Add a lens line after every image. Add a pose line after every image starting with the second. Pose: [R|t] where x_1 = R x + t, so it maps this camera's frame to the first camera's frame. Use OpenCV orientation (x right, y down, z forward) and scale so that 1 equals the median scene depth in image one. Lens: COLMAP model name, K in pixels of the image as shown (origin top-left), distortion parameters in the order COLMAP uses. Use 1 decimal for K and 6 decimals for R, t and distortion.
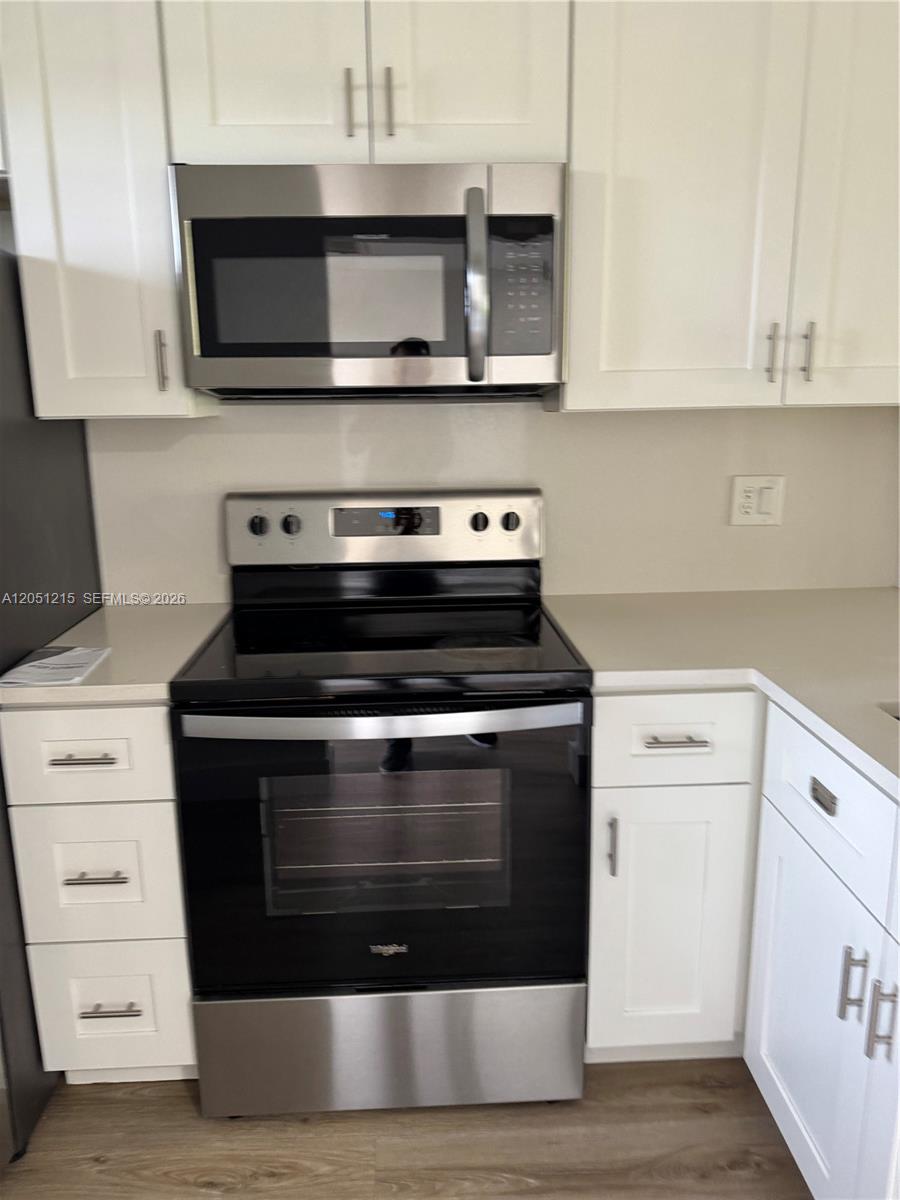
lens RADIAL K [[856.2, 0, 449.6], [0, 856.2, 587.8], [0, 0, 1]] dist [0.004876, -0.016692]
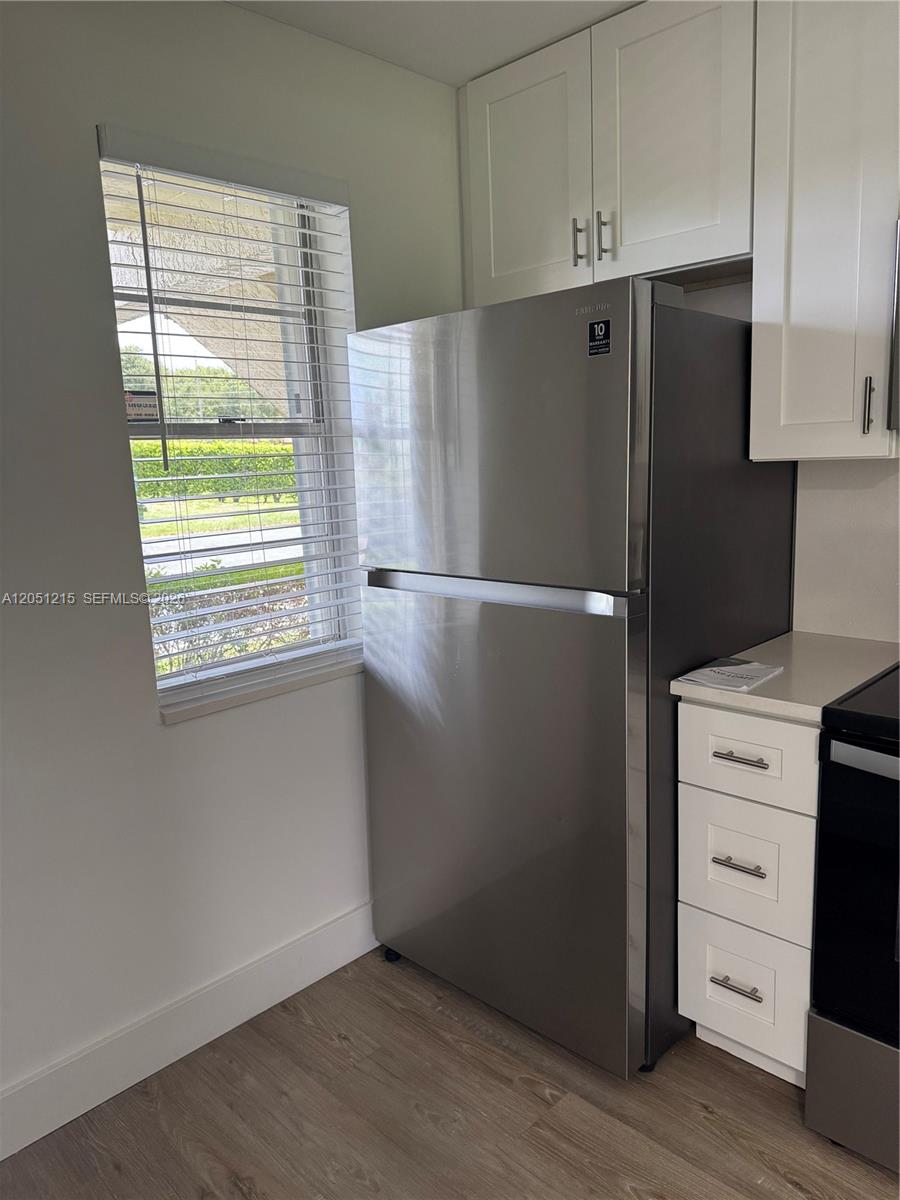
lens RADIAL K [[856.2, 0, 450.2], [0, 856.2, 600.5], [0, 0, 1]] dist [0.004876, -0.016692]
pose [[0.681424, 0.111297, -0.723377, 0.105453], [-0.123703, 0.991664, 0.036047, -0.002643], [0.721359, 0.064921, 0.689512, -0.080414]]
